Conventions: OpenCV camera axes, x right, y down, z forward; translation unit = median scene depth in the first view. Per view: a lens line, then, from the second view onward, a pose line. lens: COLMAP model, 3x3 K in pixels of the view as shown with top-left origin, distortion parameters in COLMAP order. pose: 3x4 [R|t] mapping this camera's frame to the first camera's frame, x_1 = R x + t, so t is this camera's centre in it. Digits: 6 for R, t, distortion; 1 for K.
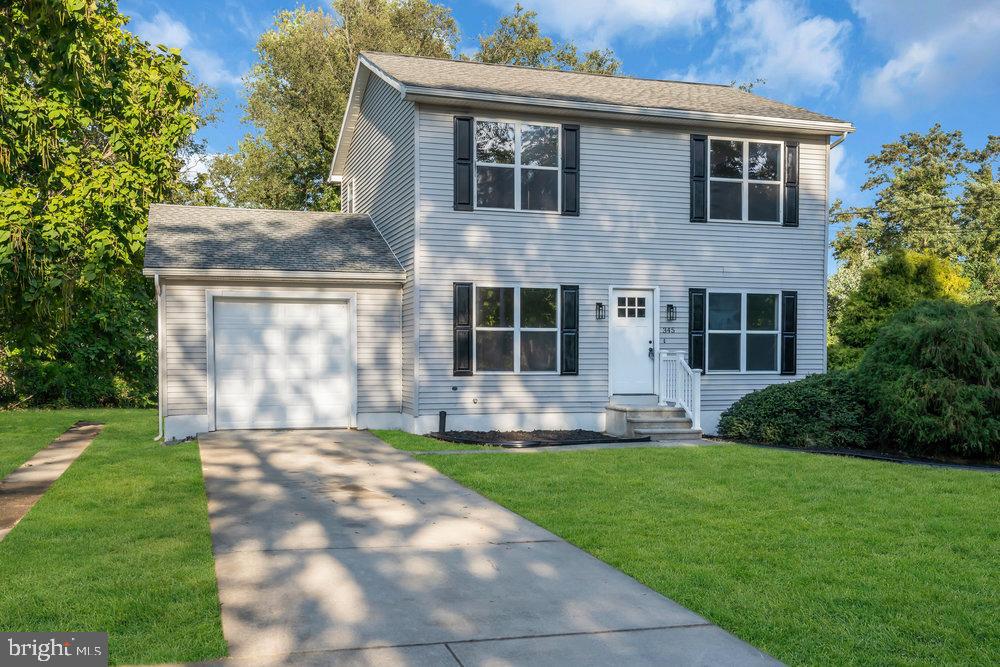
lens RADIAL K [[1015.8, 0, 488.5], [0, 1015.8, 385.3], [0, 0, 1]] dist [-0.034368, 0.000000]
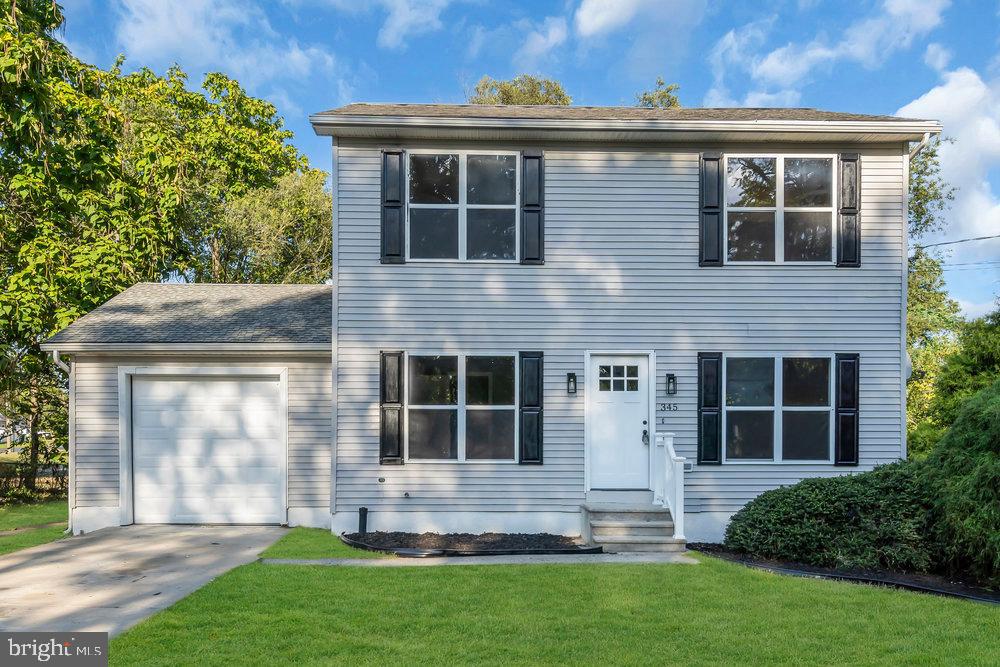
lens RADIAL K [[918.2, 0, 491.5], [0, 918.2, 446.1], [0, 0, 1]] dist [-0.009822, 0.000000]
pose [[0.961046, 0.000269, -0.276390, 0.242768], [-0.007909, 0.999617, -0.026529, -0.004959], [0.276277, 0.027682, 0.960679, 0.293391]]
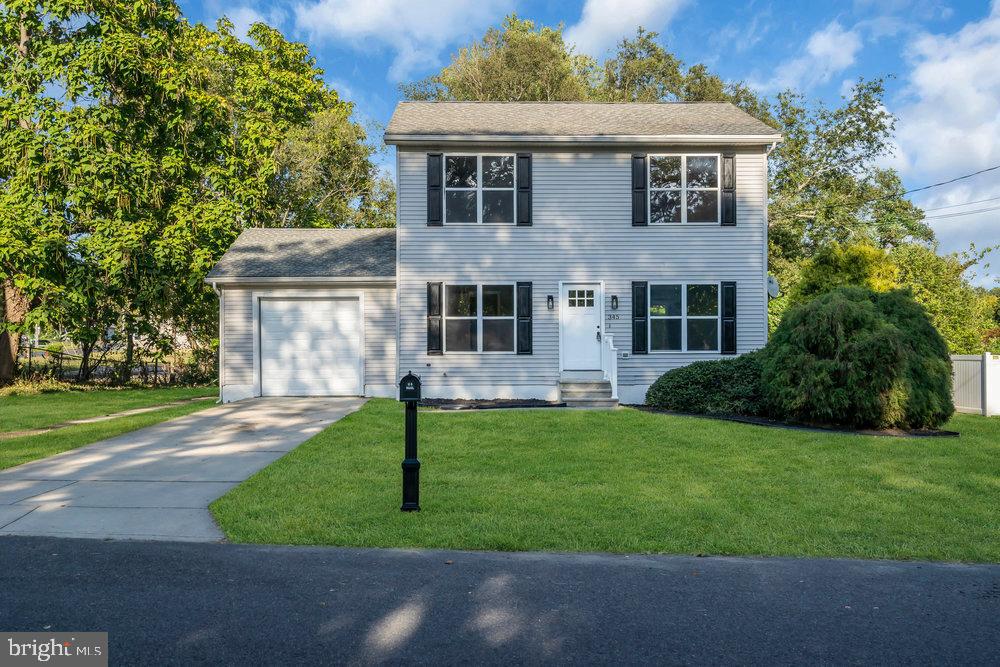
lens RADIAL K [[1015.8, 0, 504.3], [0, 1015.8, 338.1], [0, 0, 1]] dist [-0.034368, 0.000000]
pose [[0.960635, -0.009887, -0.277638, 0.389461], [-0.001743, 0.999132, -0.041612, 0.020973], [0.277809, 0.040458, 0.959784, -0.187906]]
